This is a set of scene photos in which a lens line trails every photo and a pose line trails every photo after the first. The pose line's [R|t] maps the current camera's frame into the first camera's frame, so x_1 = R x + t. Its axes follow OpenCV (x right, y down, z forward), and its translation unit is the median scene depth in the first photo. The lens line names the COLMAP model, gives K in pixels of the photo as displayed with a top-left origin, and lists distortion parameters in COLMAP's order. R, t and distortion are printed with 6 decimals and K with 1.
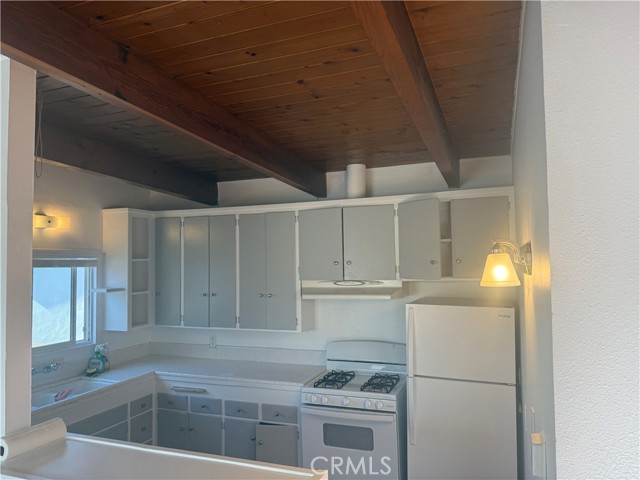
lens RADIAL K [[451.7, 0, 320.7], [0, 451.7, 241.3], [0, 0, 1]] dist [0.033747, -0.037541]
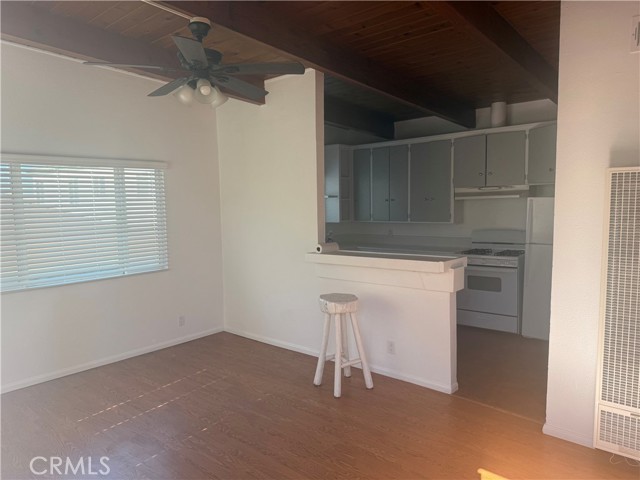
lens RADIAL K [[451.7, 0, 307.8], [0, 451.7, 252.9], [0, 0, 1]] dist [0.033747, -0.037541]
pose [[0.940356, 0.030419, -0.338829, 0.013629], [0.023623, 0.987751, 0.154237, 0.056903], [0.339371, -0.153042, 0.928120, -0.552047]]
